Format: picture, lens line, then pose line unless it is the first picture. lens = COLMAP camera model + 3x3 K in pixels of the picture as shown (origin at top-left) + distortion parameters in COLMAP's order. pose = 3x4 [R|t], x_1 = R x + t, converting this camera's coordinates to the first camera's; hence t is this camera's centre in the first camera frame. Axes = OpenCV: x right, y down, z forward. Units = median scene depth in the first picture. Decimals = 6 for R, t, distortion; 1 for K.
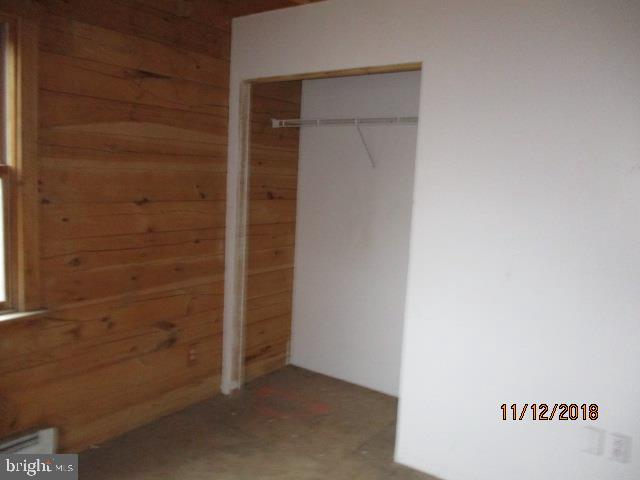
lens RADIAL K [[548.5, 0, 319.6], [0, 548.5, 239.8], [0, 0, 1]] dist [-0.009181, -0.019812]
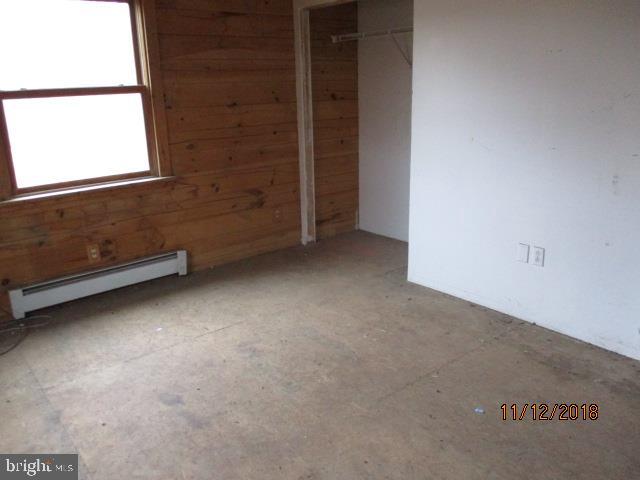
lens RADIAL K [[548.5, 0, 320.5], [0, 548.5, 240.2], [0, 0, 1]] dist [-0.009181, -0.019812]
pose [[0.961537, -0.001100, -0.274674, 0.276496], [0.042577, 0.988502, 0.145088, 0.076600], [0.271356, -0.151202, 0.950528, -0.345723]]
